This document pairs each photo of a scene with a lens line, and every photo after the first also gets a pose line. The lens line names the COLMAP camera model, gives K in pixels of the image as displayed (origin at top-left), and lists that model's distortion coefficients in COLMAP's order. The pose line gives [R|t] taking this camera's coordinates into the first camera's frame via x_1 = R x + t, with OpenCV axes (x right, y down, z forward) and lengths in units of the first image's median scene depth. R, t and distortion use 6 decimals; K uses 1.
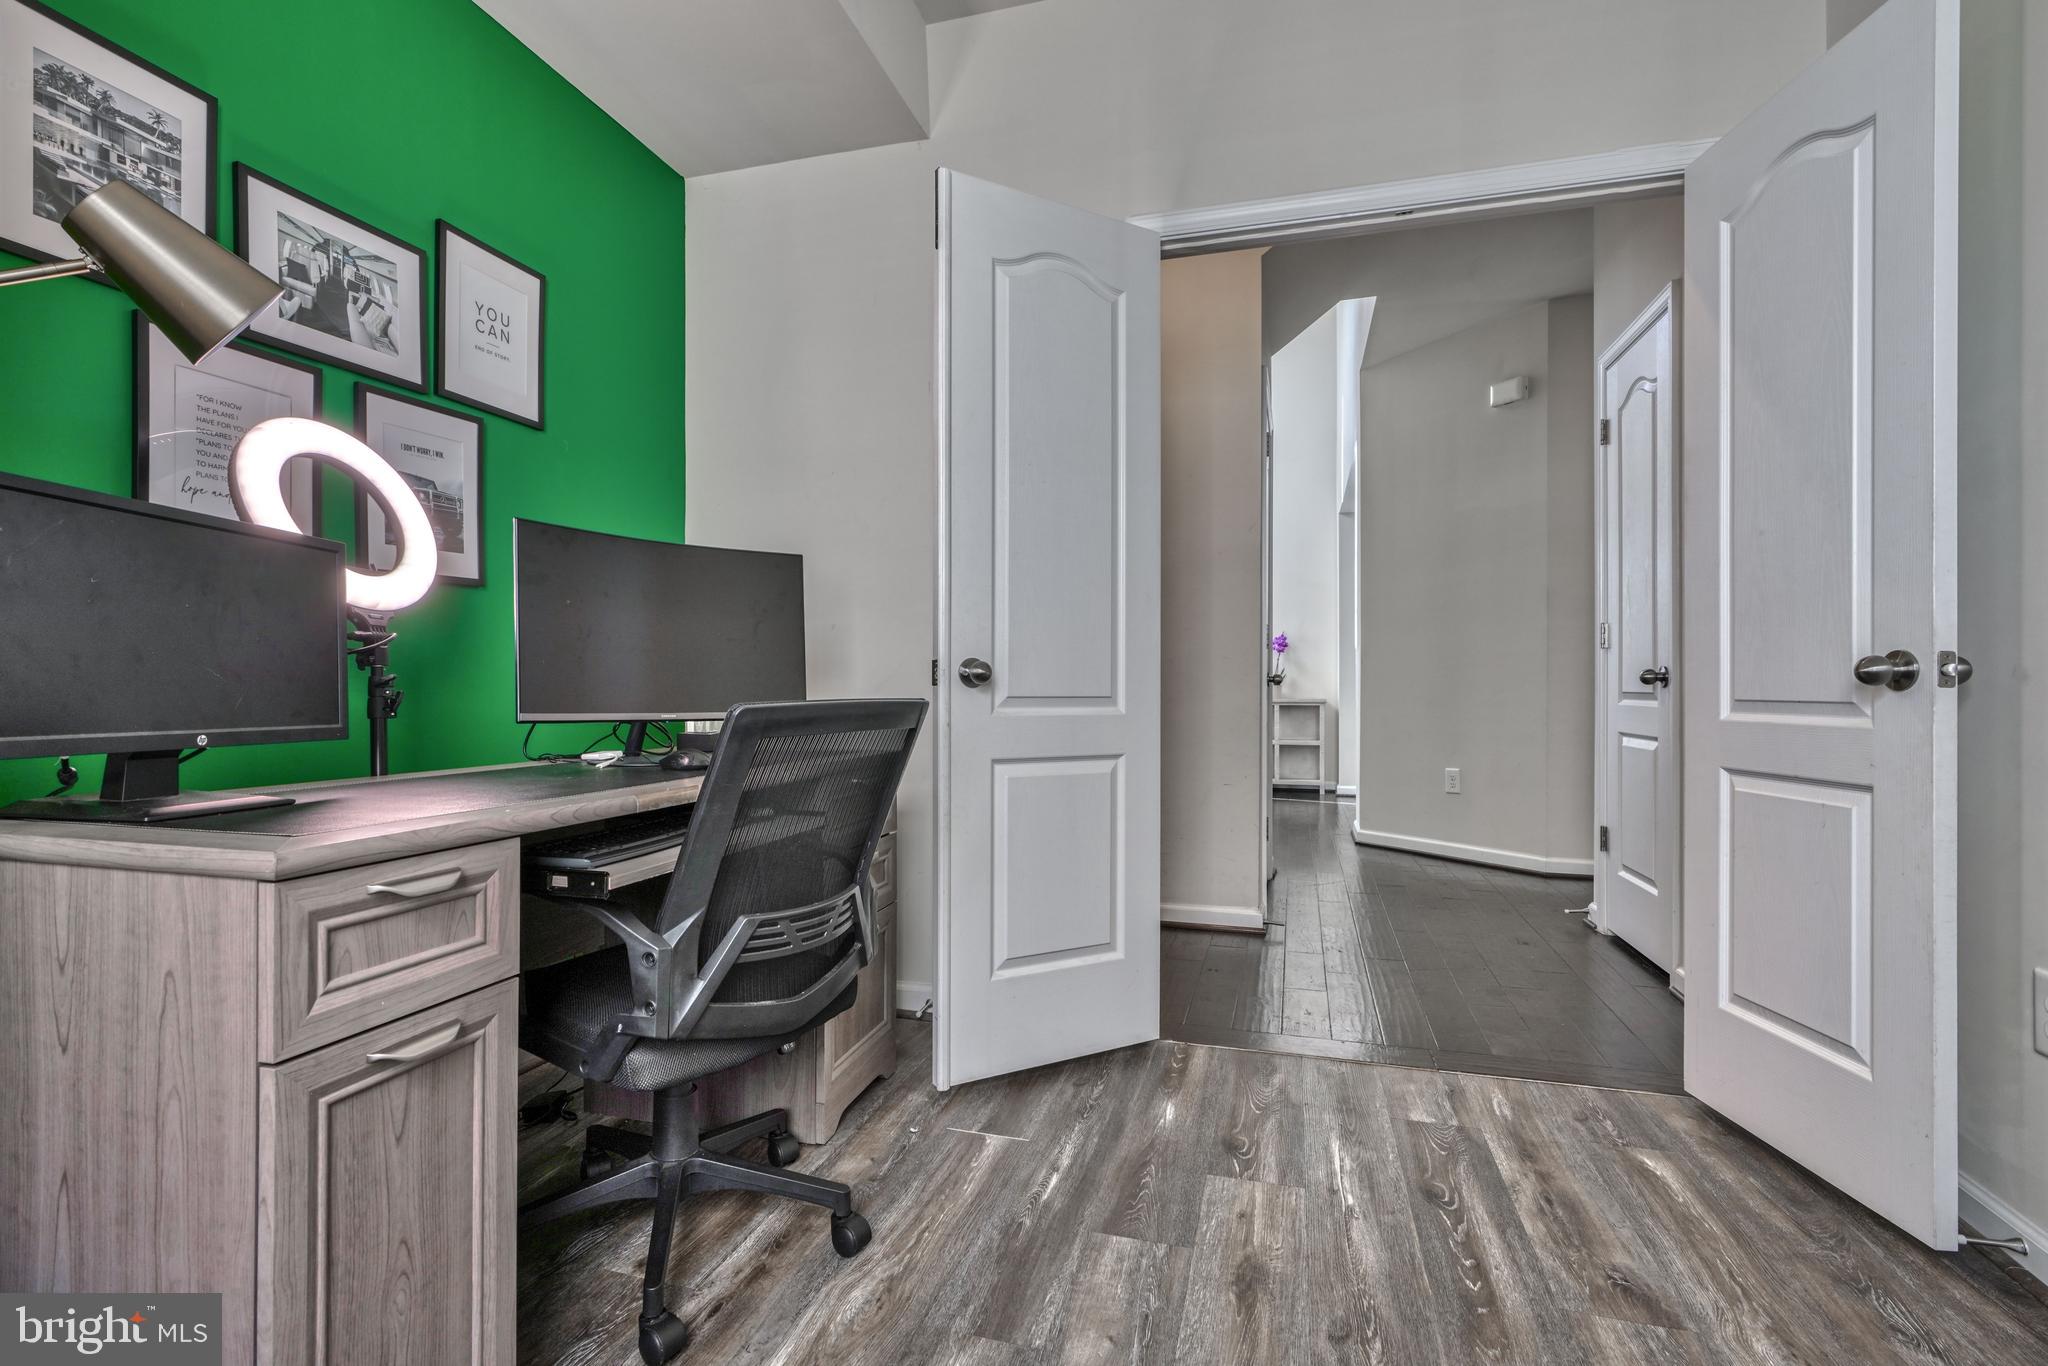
lens RADIAL K [[922.8, 0, 1013.3], [0, 922.8, 685.9], [0, 0, 1]] dist [-0.002027, -0.000459]
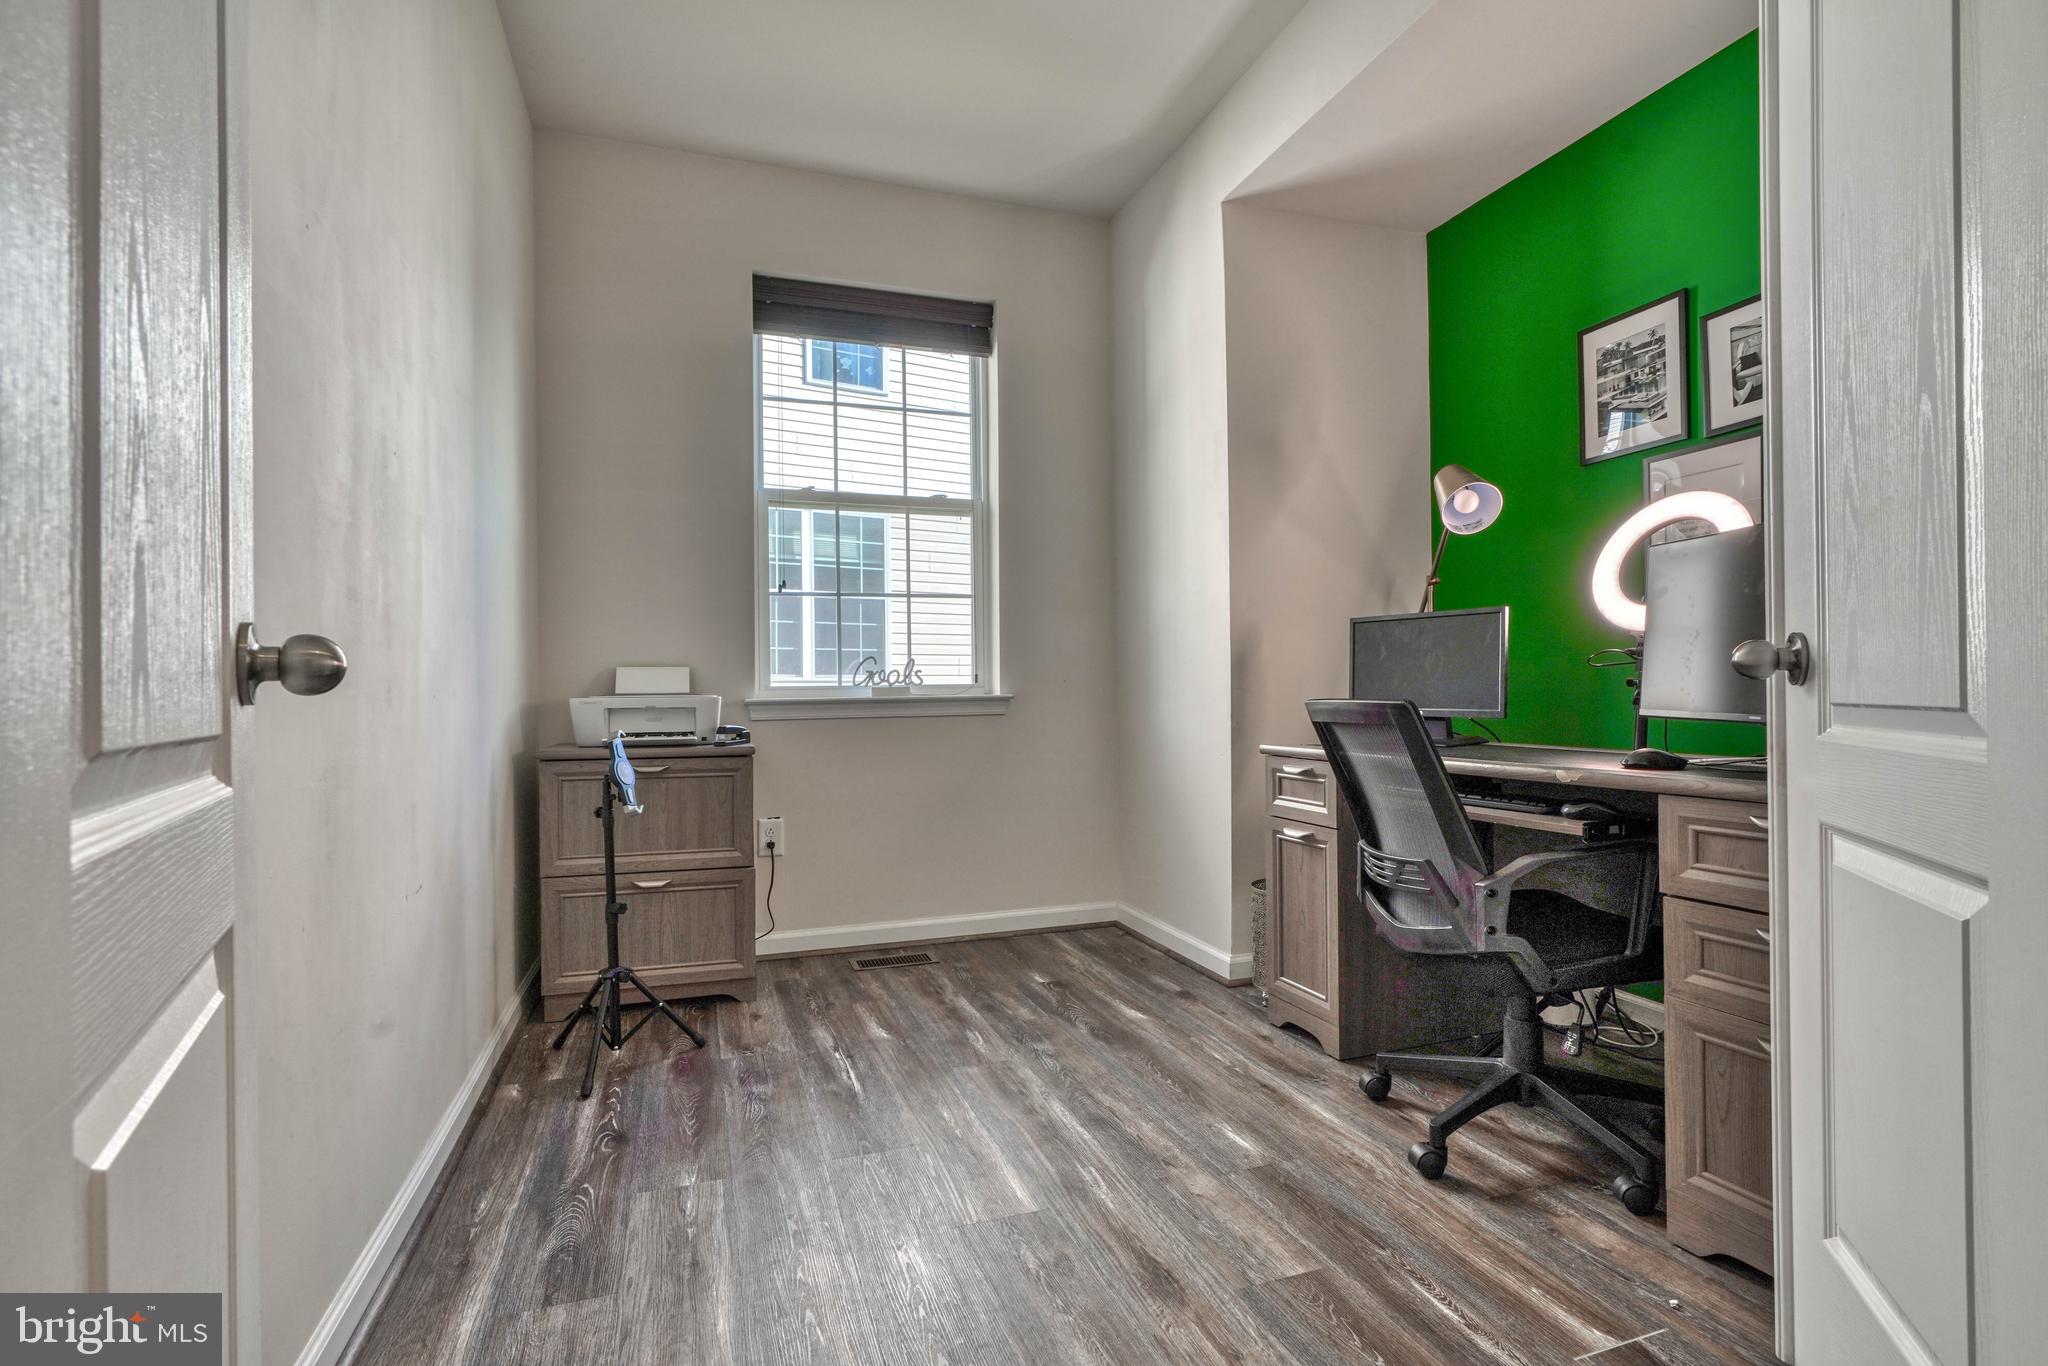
lens RADIAL K [[922.8, 0, 1013.3], [0, 922.8, 685.9], [0, 0, 1]] dist [-0.002027, -0.000459]
pose [[-0.805042, -0.000330, -0.593217, 0.919386], [0.009277, 0.999871, -0.013146, 0.009882], [0.593145, -0.016086, -0.804935, 1.614994]]
